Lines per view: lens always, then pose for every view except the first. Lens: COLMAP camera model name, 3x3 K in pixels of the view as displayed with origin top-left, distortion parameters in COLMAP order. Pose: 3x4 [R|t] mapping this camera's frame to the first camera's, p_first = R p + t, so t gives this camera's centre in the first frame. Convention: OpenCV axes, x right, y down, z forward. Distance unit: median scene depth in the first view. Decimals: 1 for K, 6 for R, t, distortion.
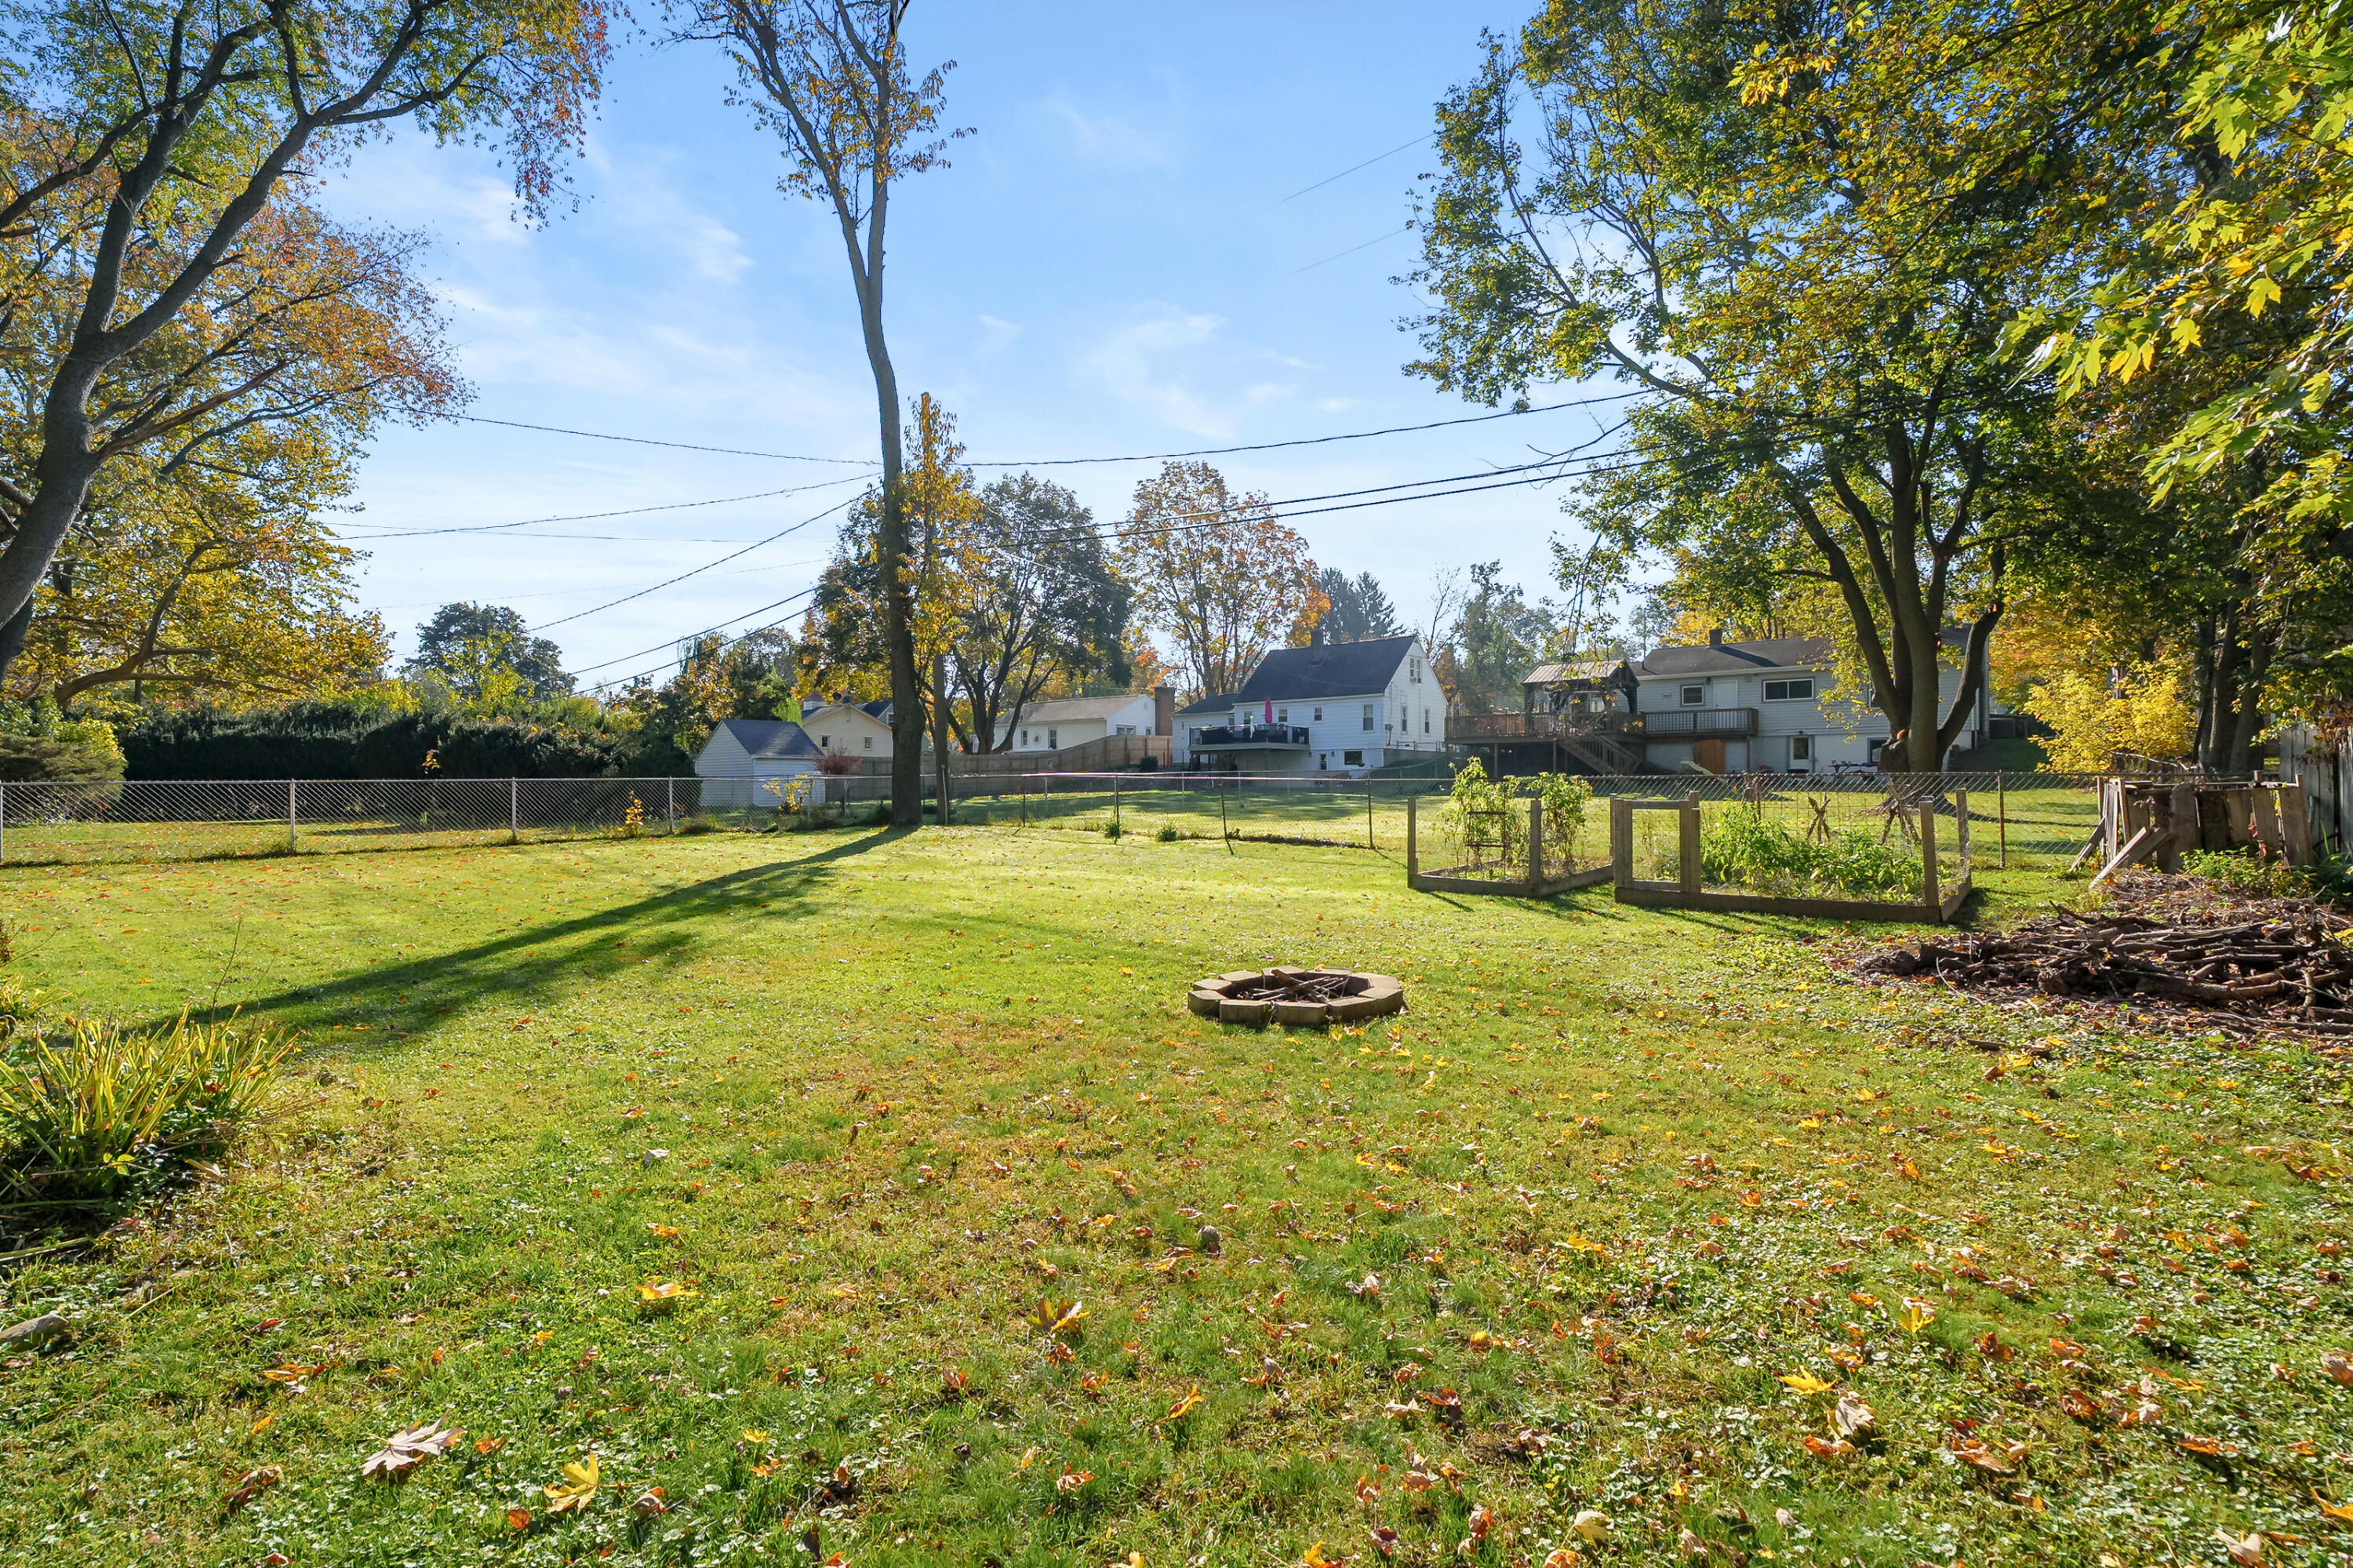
lens RADIAL K [[1031.9, 0, 1176.5], [0, 1031.9, 784.0], [0, 0, 1]] dist [-0.001960, -0.000510]
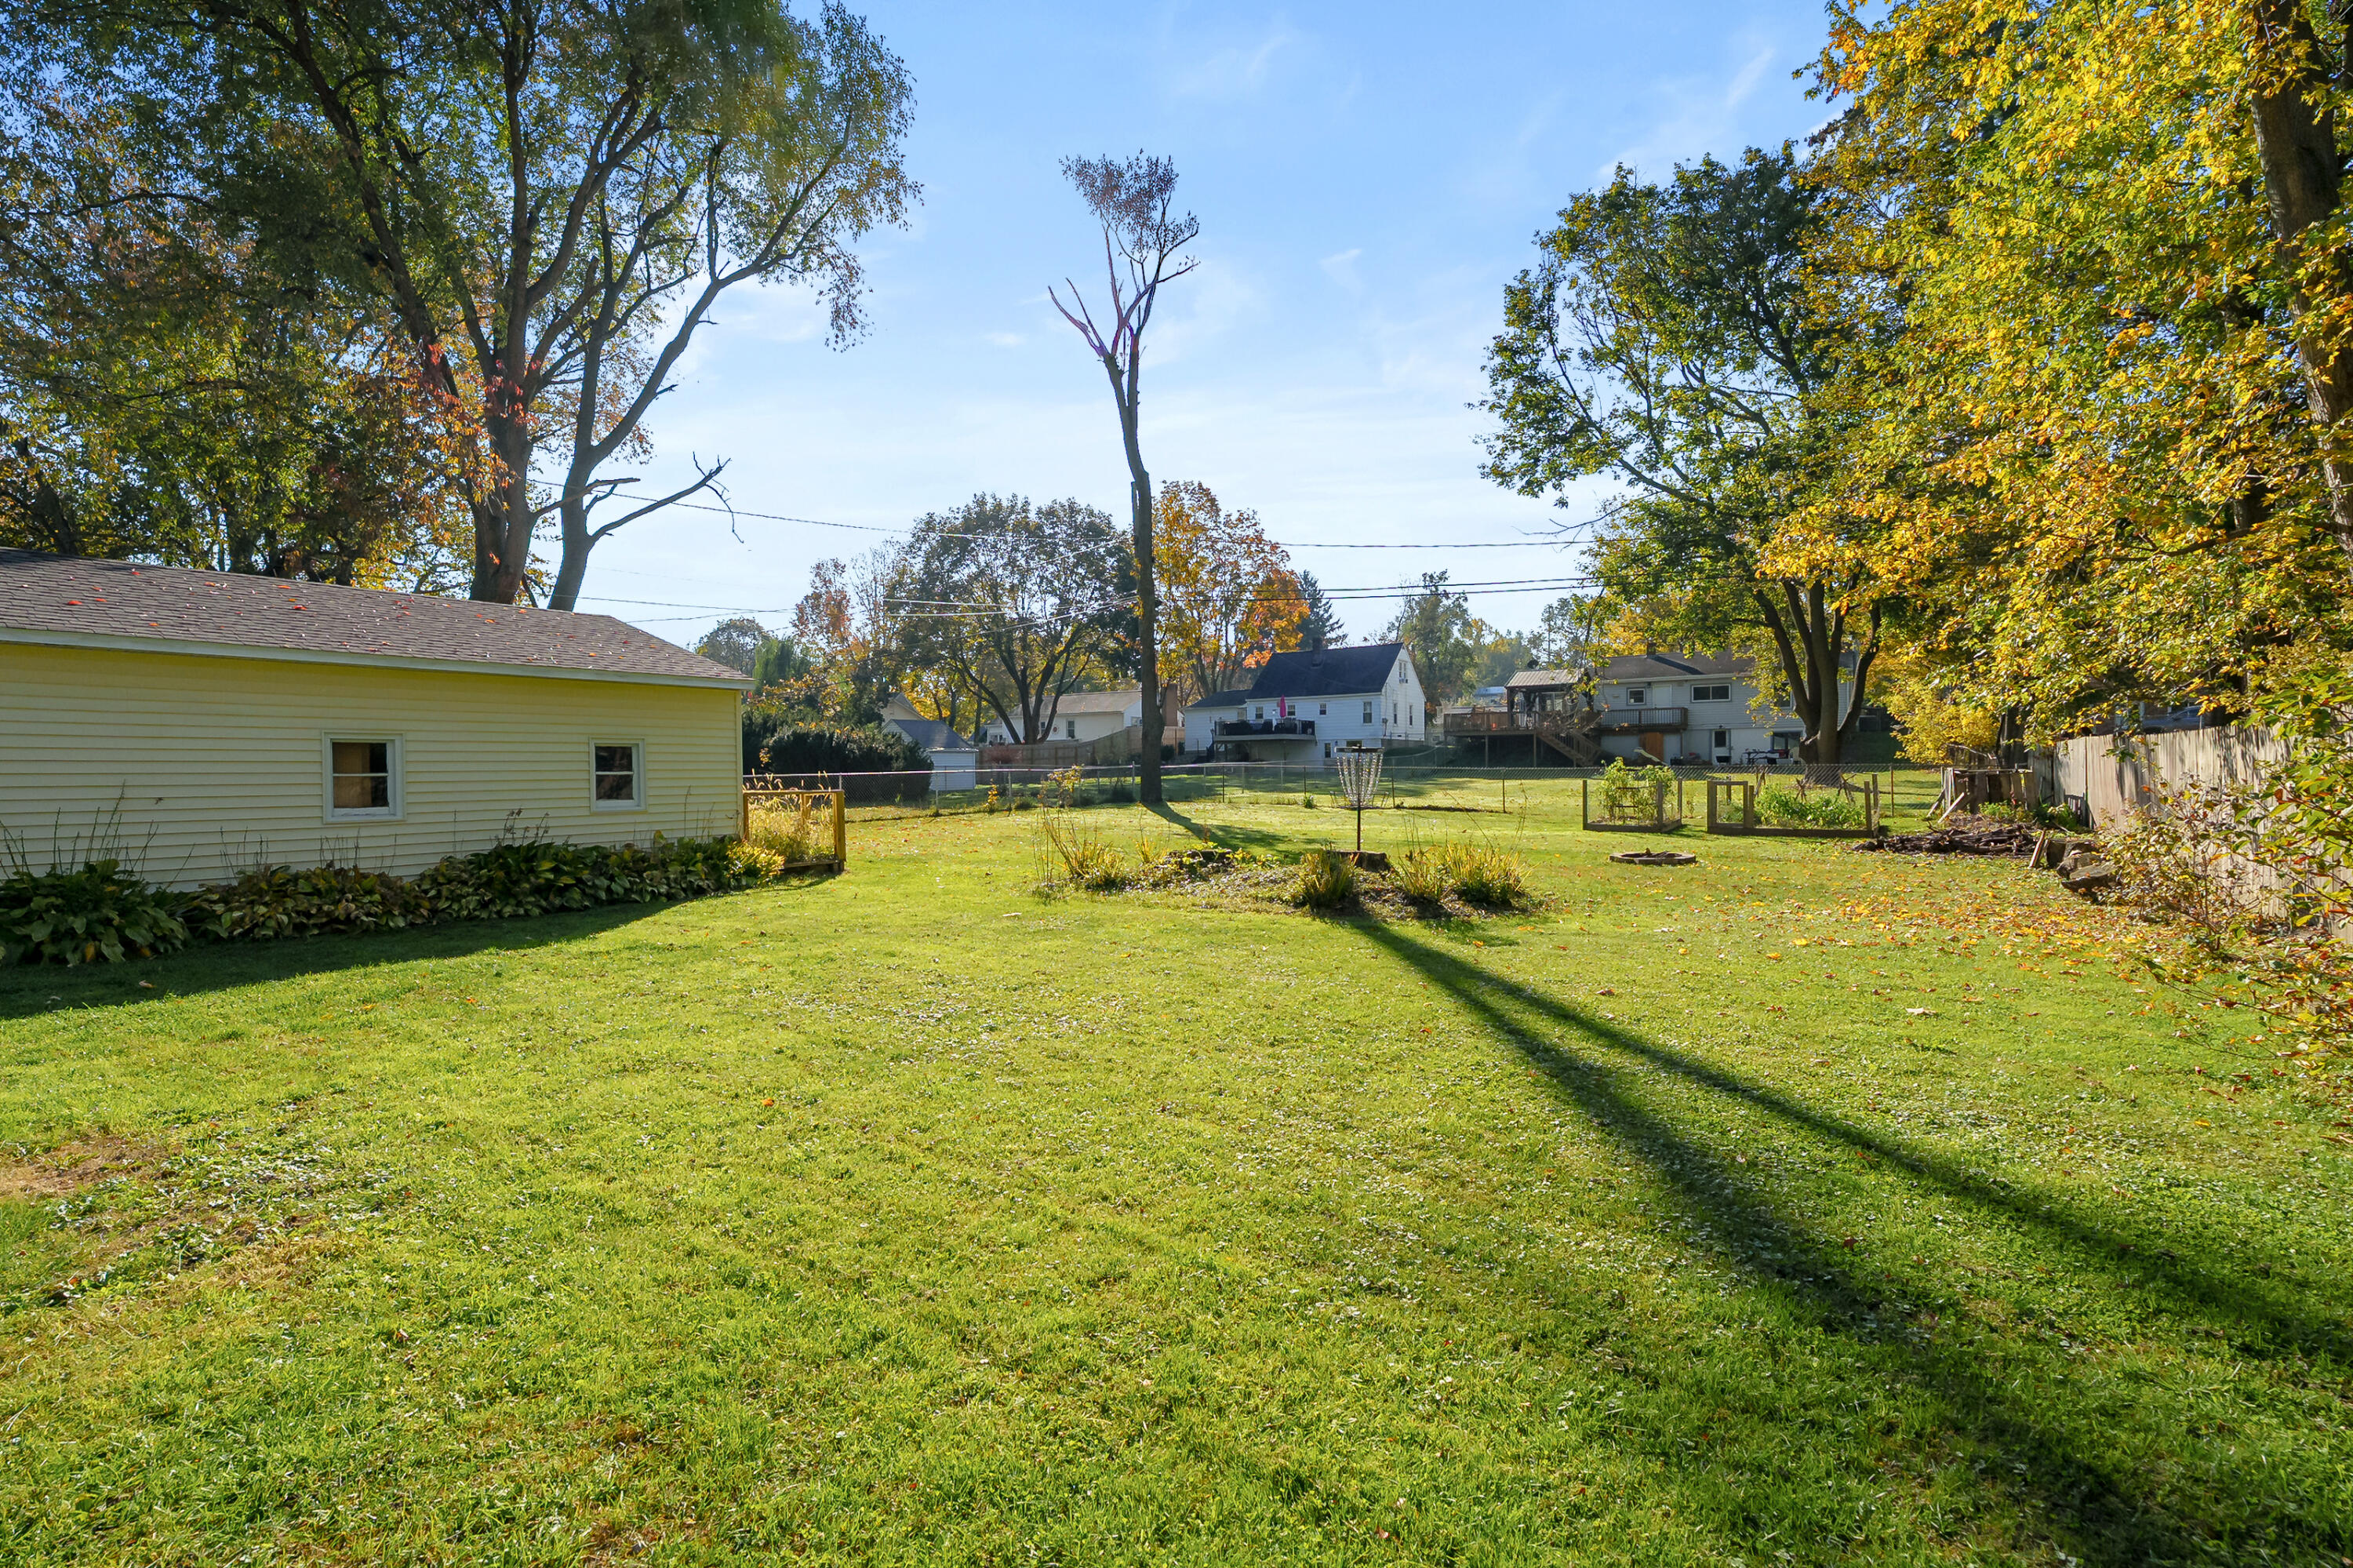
lens RADIAL K [[1031.9, 0, 1176.5], [0, 1031.9, 784.0], [0, 0, 1]] dist [-0.001960, -0.000510]
pose [[0.995257, -0.007400, 0.096997, -0.296824], [0.005832, 0.999848, 0.016435, -0.006267], [-0.097104, -0.015791, 0.995149, -0.322661]]
